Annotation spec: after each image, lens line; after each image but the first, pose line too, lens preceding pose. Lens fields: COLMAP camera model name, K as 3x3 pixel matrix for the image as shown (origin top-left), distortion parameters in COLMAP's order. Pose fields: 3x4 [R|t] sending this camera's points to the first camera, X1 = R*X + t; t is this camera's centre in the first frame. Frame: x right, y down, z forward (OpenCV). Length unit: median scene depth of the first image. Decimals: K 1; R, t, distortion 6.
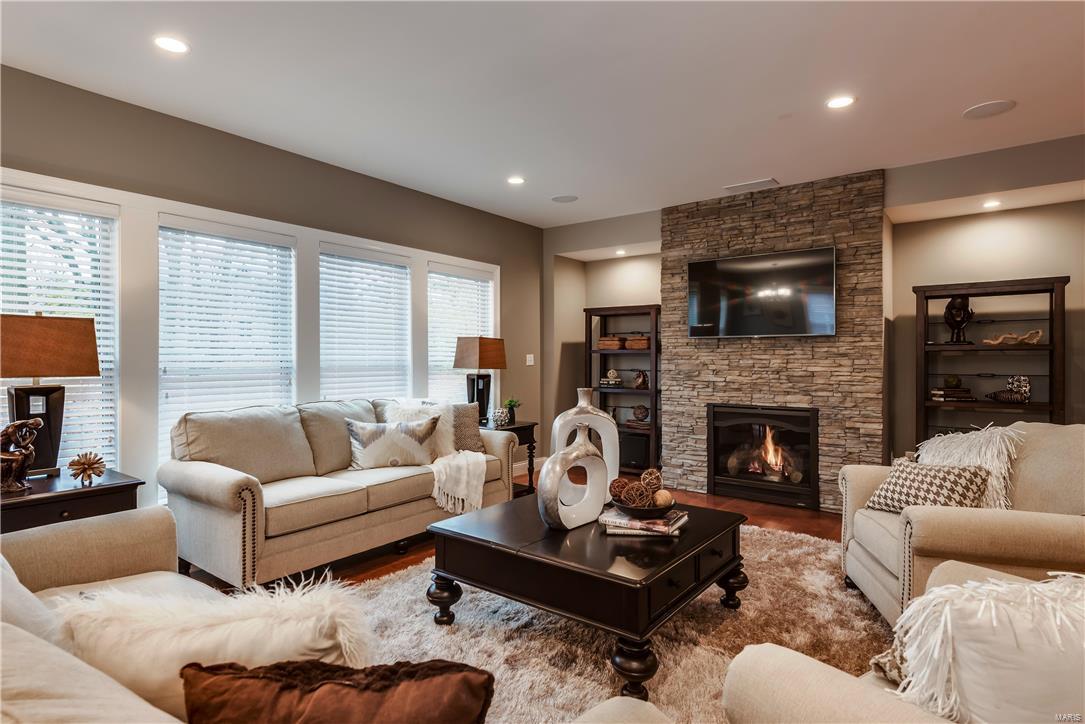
lens RADIAL K [[560.0, 0, 540.4], [0, 560.0, 355.7], [0, 0, 1]] dist [0.004478, -0.001470]
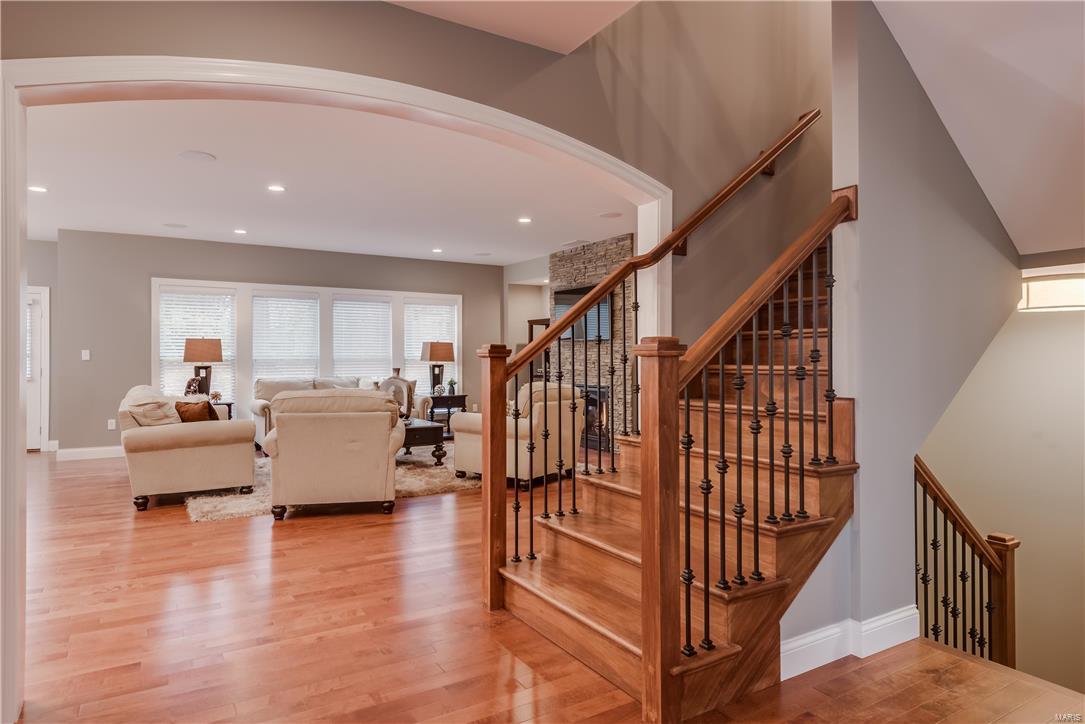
lens RADIAL K [[660.7, 0, 541.1], [0, 660.7, 359.3], [0, 0, 1]] dist [0.034291, -0.000297]
pose [[0.933620, -0.001278, -0.358263, 1.104643], [0.004176, 0.999965, 0.007316, 0.005902], [0.358241, -0.008326, 0.933592, -0.874335]]
